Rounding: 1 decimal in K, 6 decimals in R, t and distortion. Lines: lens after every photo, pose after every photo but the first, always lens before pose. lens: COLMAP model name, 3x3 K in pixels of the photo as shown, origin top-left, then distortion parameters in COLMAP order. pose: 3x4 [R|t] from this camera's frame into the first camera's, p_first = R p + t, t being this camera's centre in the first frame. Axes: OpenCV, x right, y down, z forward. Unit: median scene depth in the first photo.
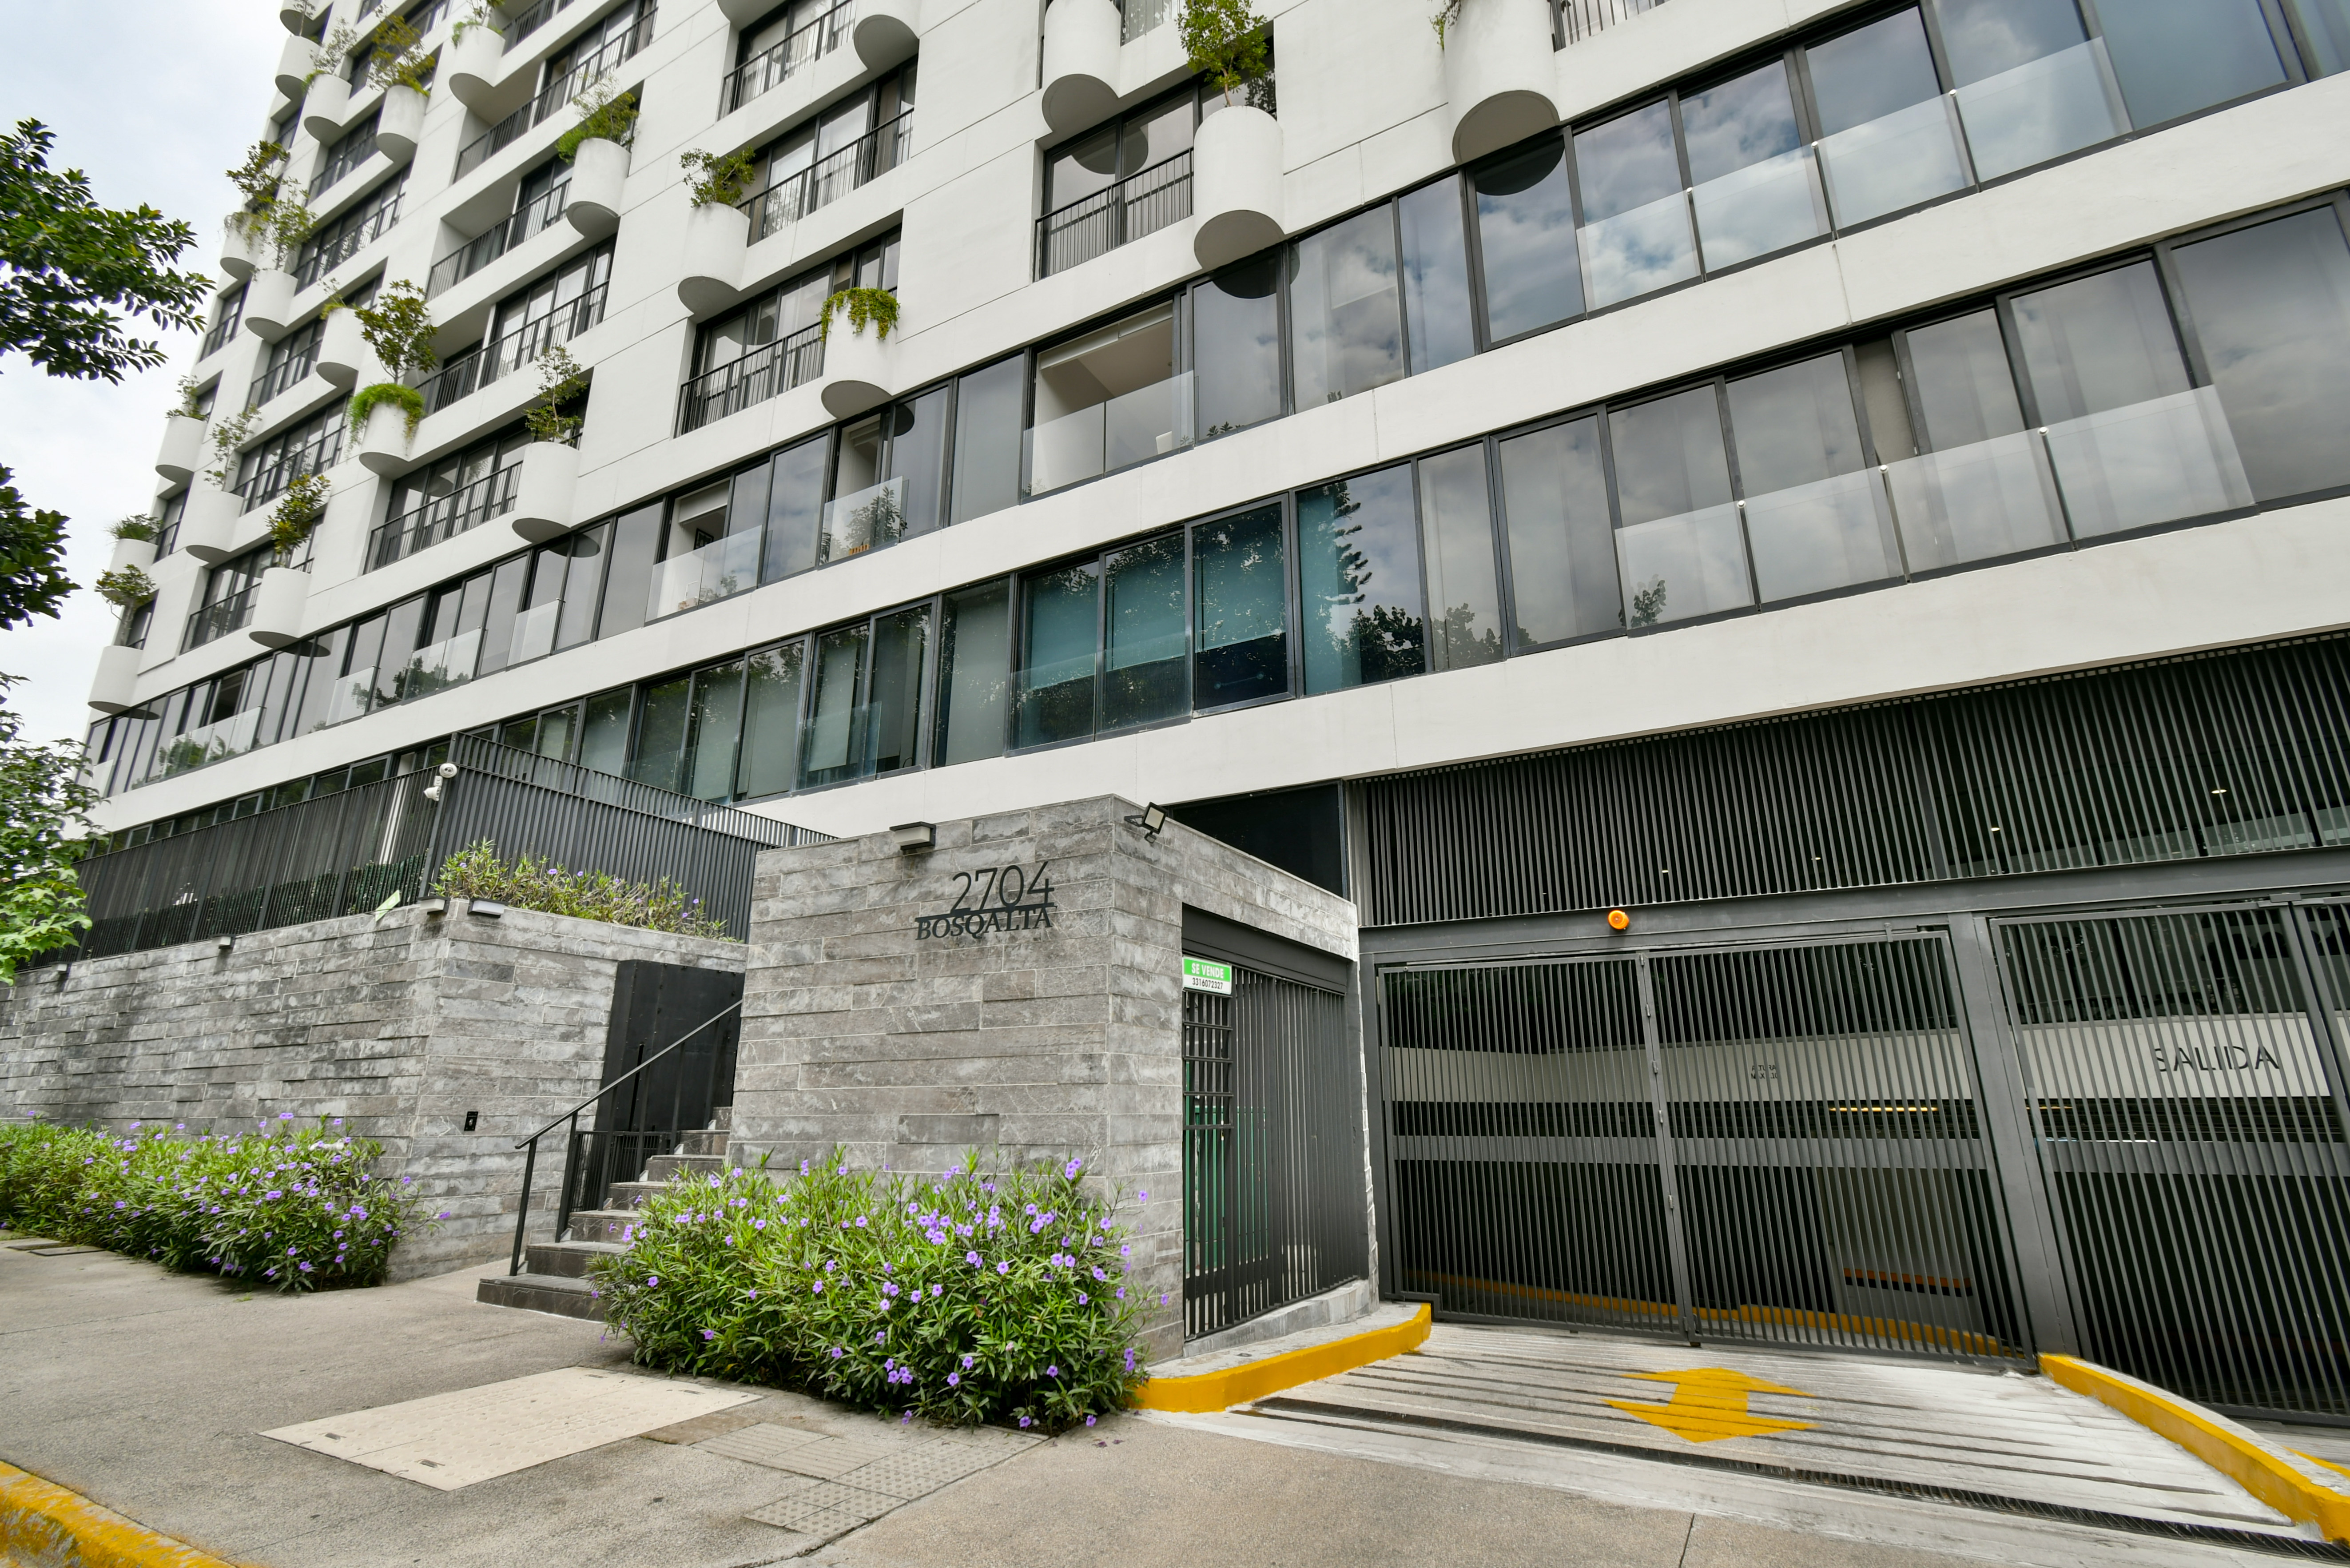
lens RADIAL K [[1022.6, 0, 1171.5], [0, 1022.6, 790.9], [0, 0, 1]] dist [0.010927, -0.005515]
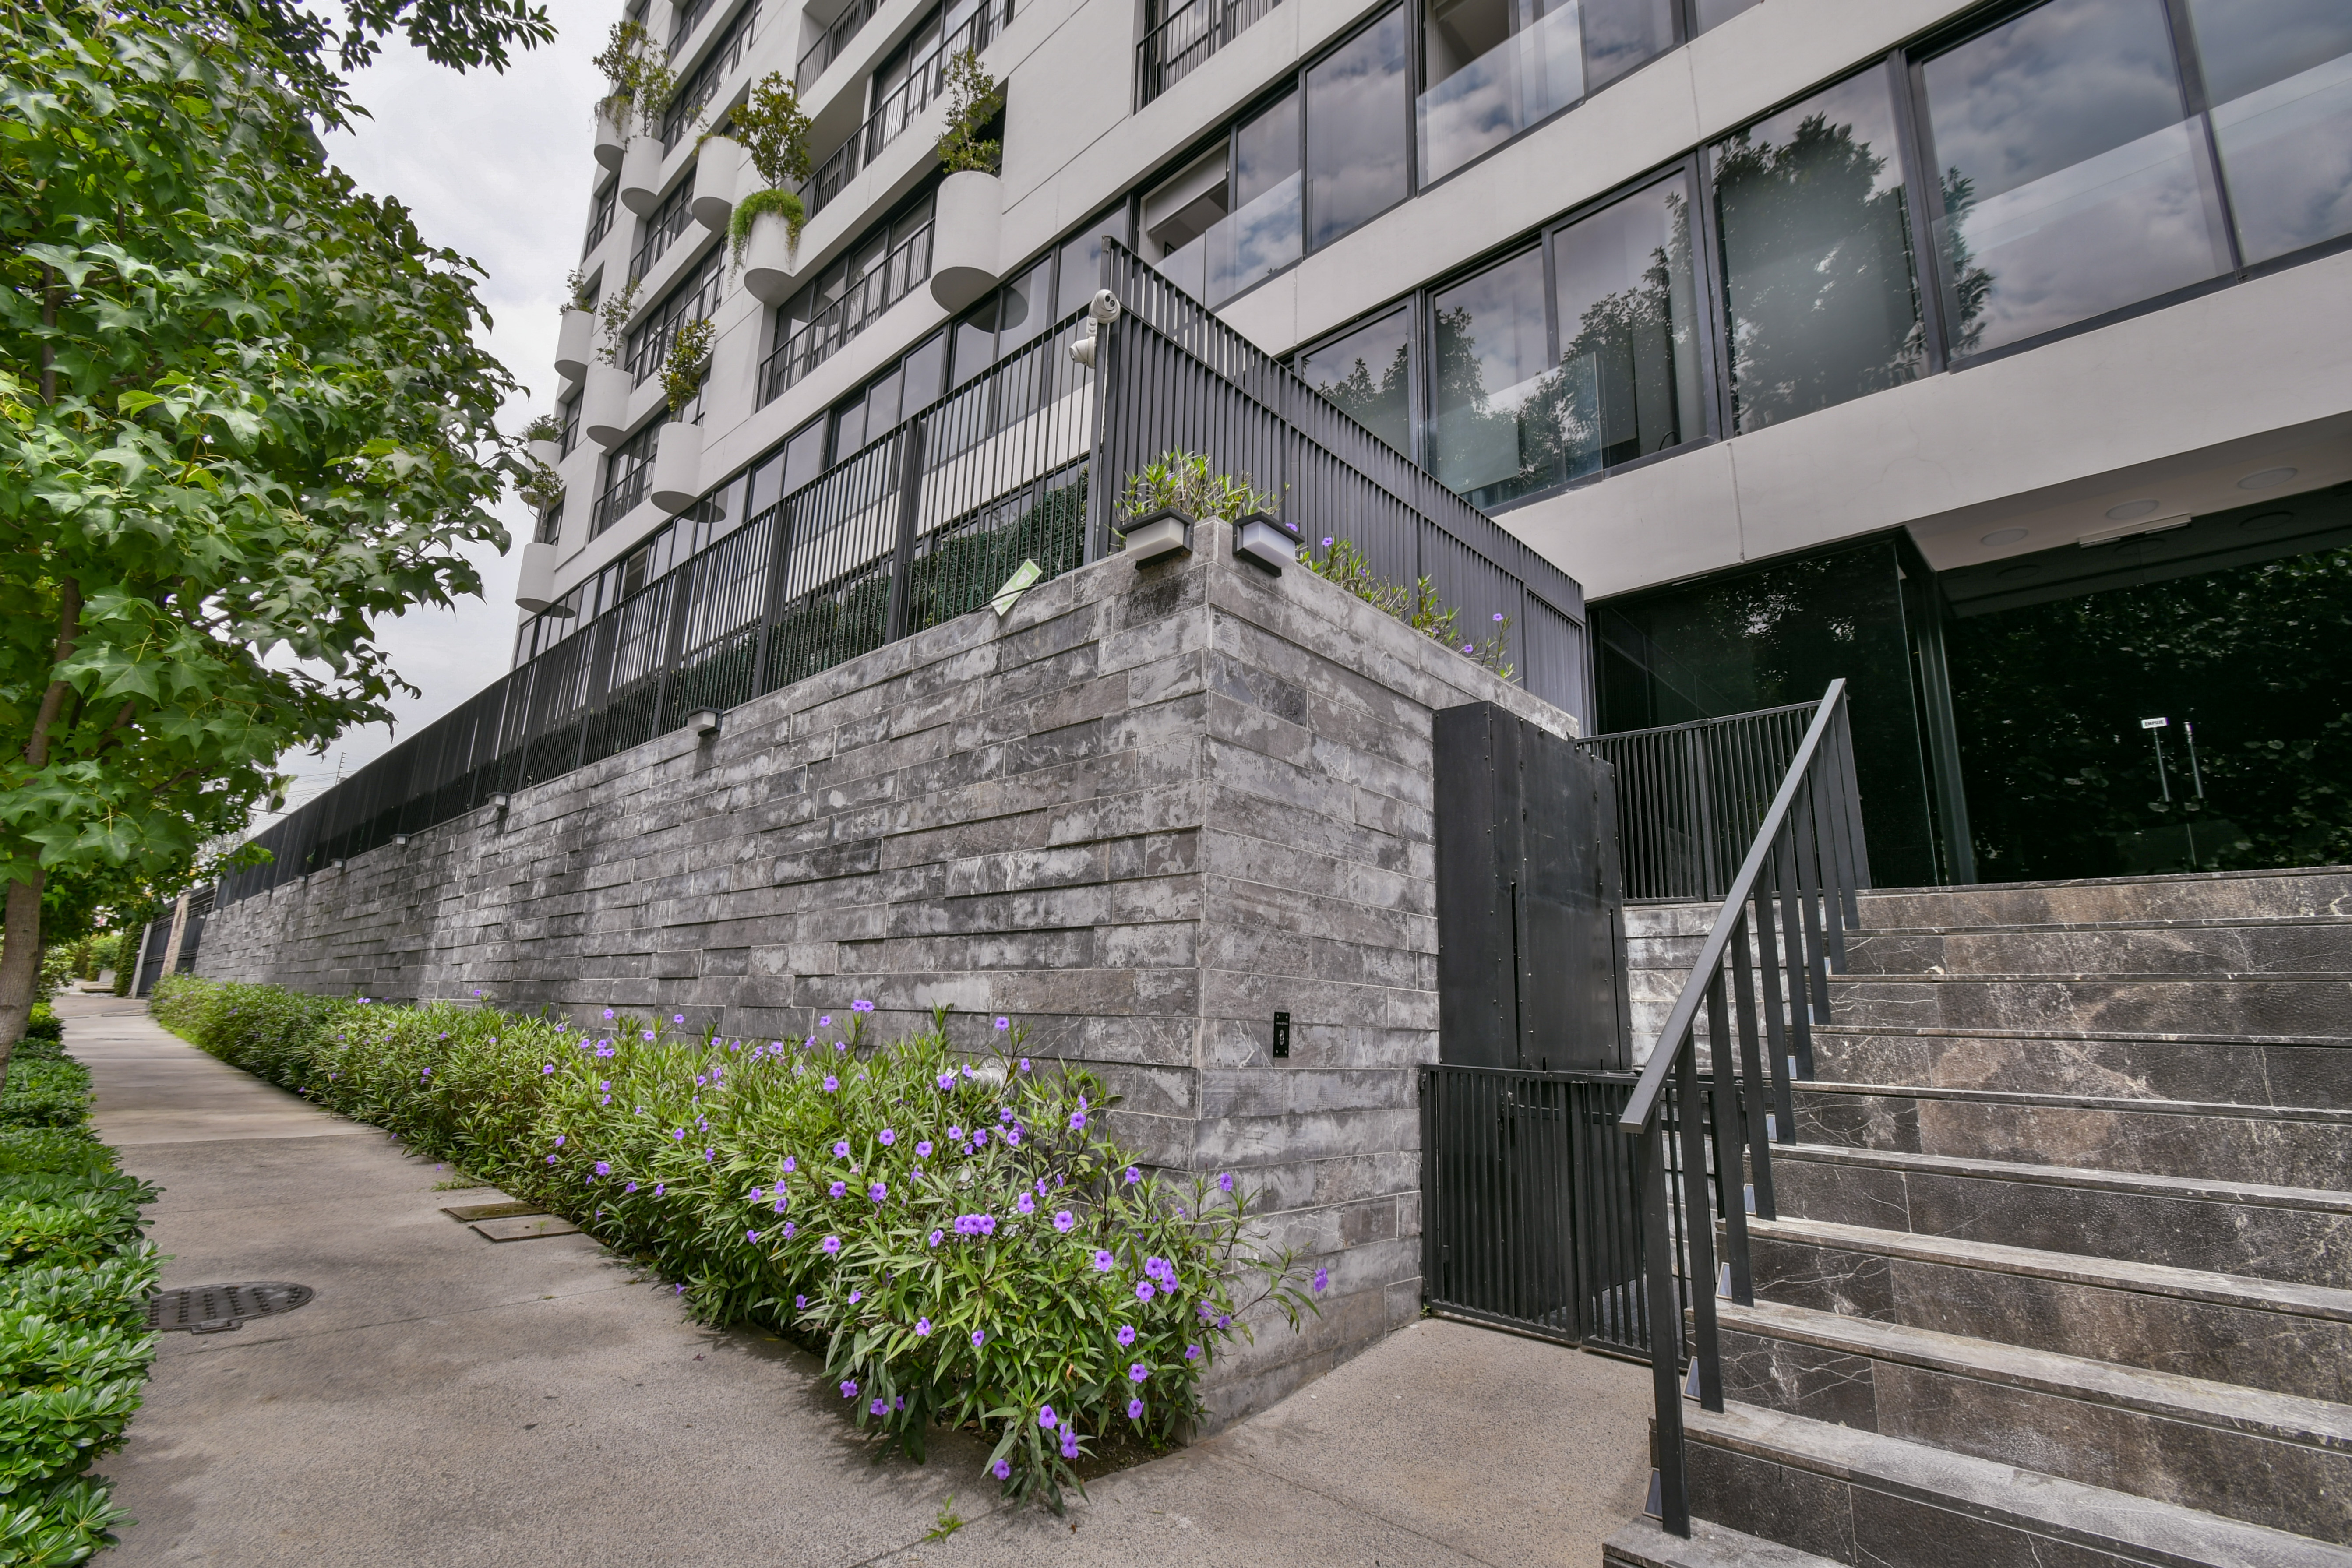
lens RADIAL K [[1019.9, 0, 1176.0], [0, 1019.9, 784.0], [0, 0, 1]] dist [0.003137, 0.000772]
pose [[0.969278, -0.018425, -0.245277, -0.520812], [0.033723, 0.997728, 0.058315, 0.162273], [0.243645, -0.064795, 0.967698, 0.496791]]
